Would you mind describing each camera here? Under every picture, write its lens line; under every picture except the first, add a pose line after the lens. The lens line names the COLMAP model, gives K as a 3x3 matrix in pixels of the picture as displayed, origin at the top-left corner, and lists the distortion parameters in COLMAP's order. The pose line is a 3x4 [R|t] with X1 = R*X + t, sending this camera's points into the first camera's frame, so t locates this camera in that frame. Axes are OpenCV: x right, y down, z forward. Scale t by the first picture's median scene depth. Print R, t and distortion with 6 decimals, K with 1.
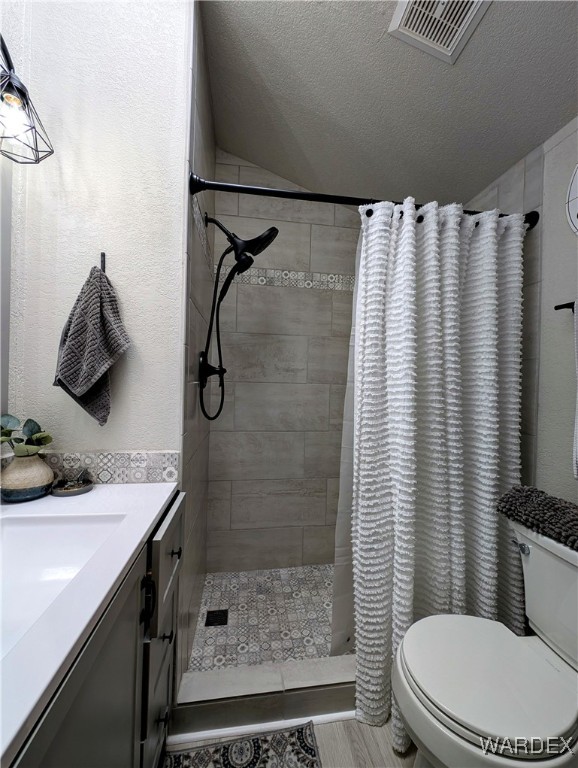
lens RADIAL K [[288.7, 0, 286.0], [0, 288.7, 383.7], [0, 0, 1]] dist [-0.000021, -0.004089]
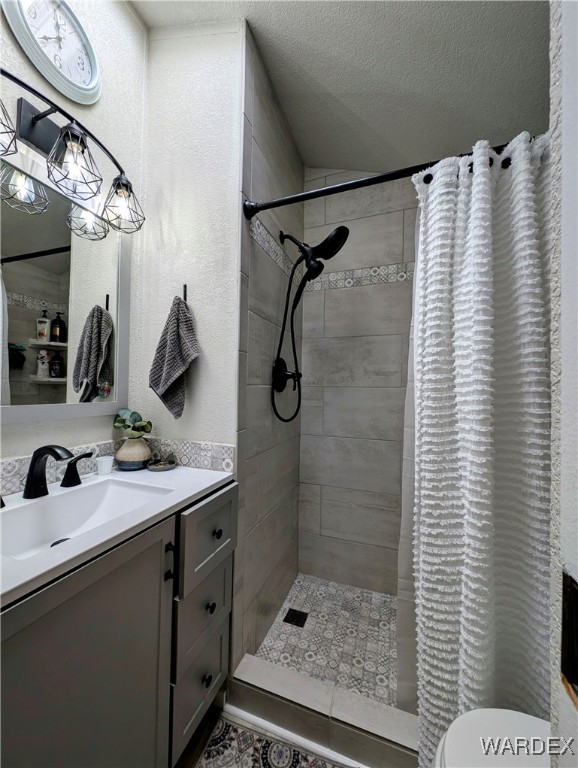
lens RADIAL K [[288.7, 0, 286.0], [0, 288.7, 383.7], [0, 0, 1]] dist [-0.000021, -0.004089]
pose [[0.877481, -0.020752, -0.479162, 0.322554], [0.004387, 0.999369, -0.035249, 0.030110], [0.479591, 0.028828, 0.877018, 0.089575]]
